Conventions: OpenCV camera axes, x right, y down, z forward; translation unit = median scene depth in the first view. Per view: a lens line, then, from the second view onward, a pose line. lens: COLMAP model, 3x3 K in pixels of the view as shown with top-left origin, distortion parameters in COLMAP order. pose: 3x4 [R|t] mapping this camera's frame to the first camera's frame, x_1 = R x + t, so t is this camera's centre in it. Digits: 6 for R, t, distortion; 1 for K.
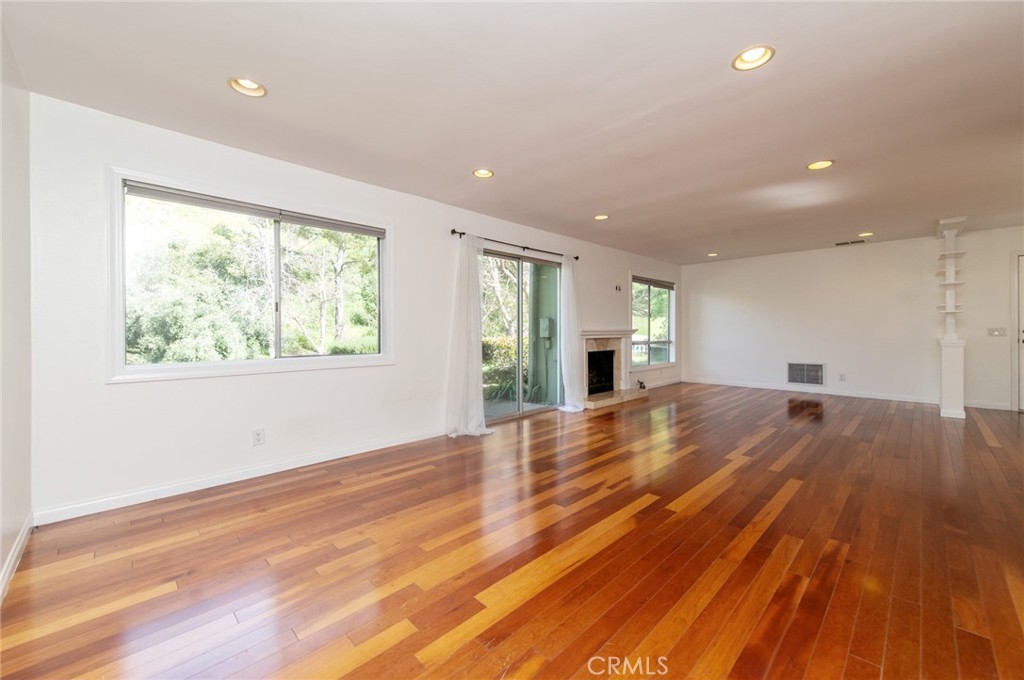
lens RADIAL K [[401.3, 0, 512.6], [0, 401.3, 337.5], [0, 0, 1]] dist [0.004356, 0.000136]
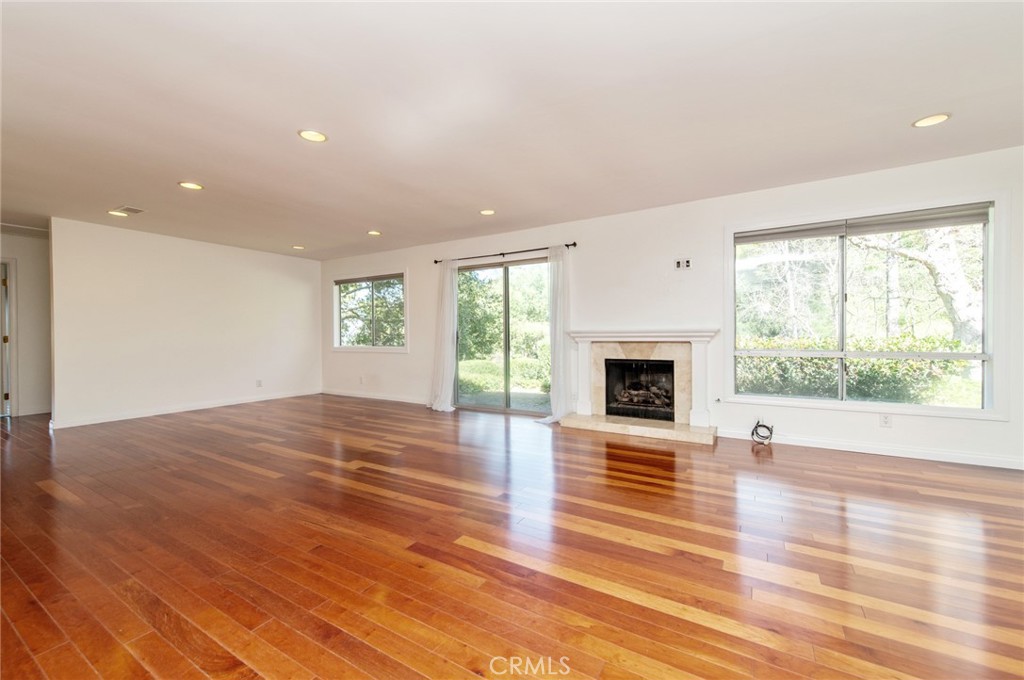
lens RADIAL K [[401.3, 0, 513.0], [0, 401.3, 336.9], [0, 0, 1]] dist [0.004356, 0.000136]
pose [[0.250791, 0.011149, -0.967977, 0.858588], [-0.007877, 0.999924, 0.009476, -0.011016], [0.968009, 0.005248, 0.250860, 0.608397]]
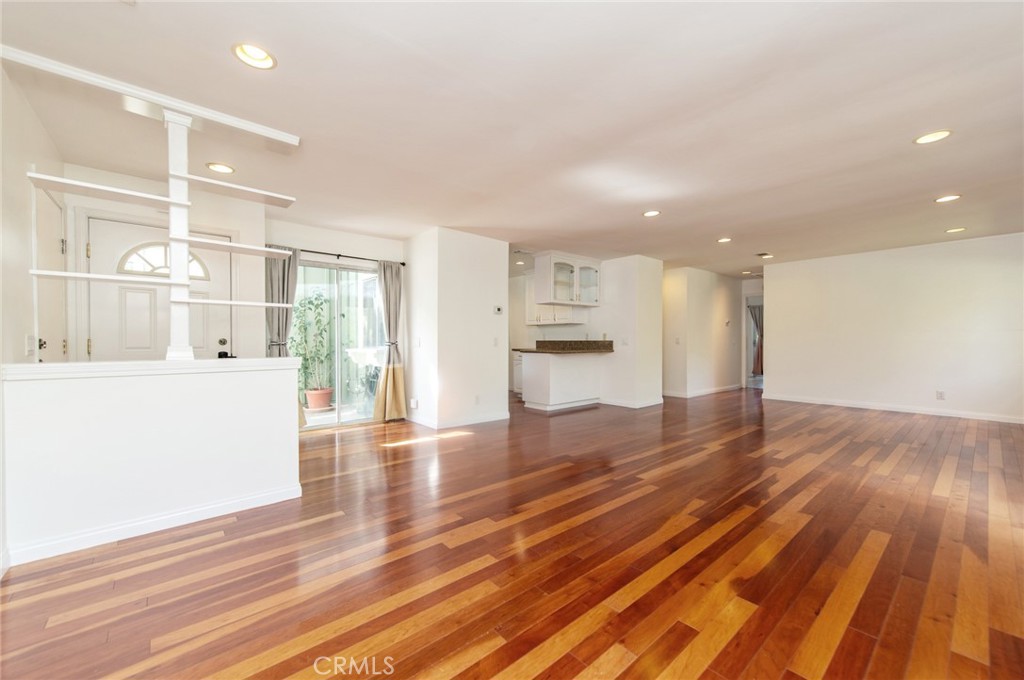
lens RADIAL K [[401.3, 0, 502.5], [0, 401.3, 342.1], [0, 0, 1]] dist [0.004356, 0.000136]
pose [[-0.995279, 0.002833, 0.097009, 0.563064], [0.003911, 0.999933, 0.010925, -0.010049], [-0.096972, 0.011253, -0.995224, 1.204733]]
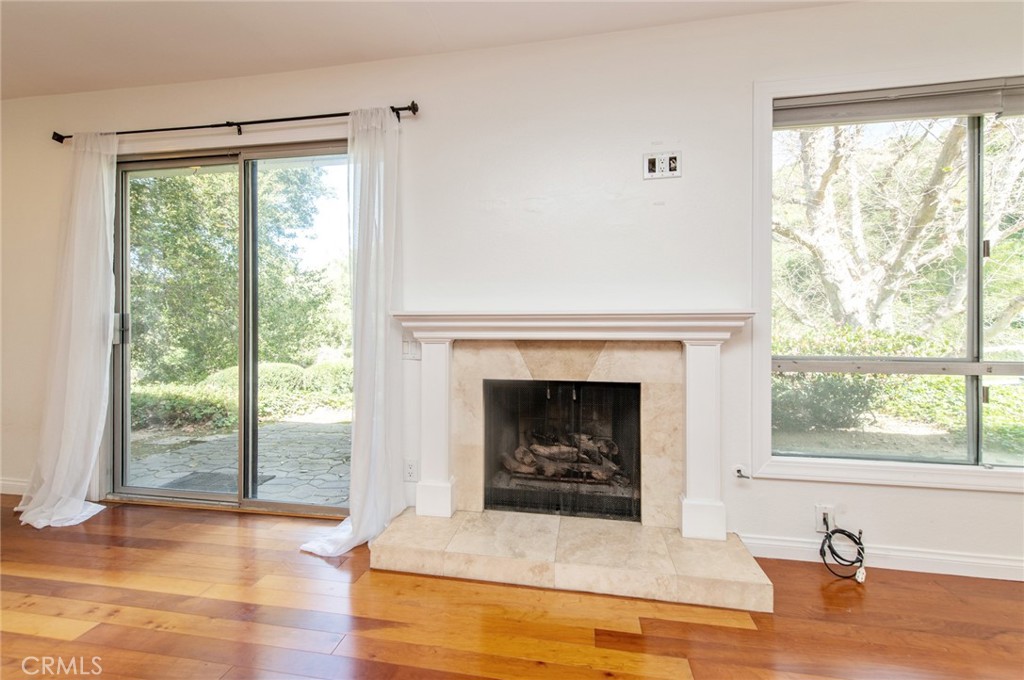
lens RADIAL K [[401.3, 0, 514.2], [0, 401.3, 325.8], [0, 0, 1]] dist [0.004356, 0.000136]
pose [[0.595288, 0.007087, -0.803481, 0.450692], [-0.015197, 0.999882, -0.002439, -0.007453], [0.803369, 0.013662, 0.595325, 0.789504]]
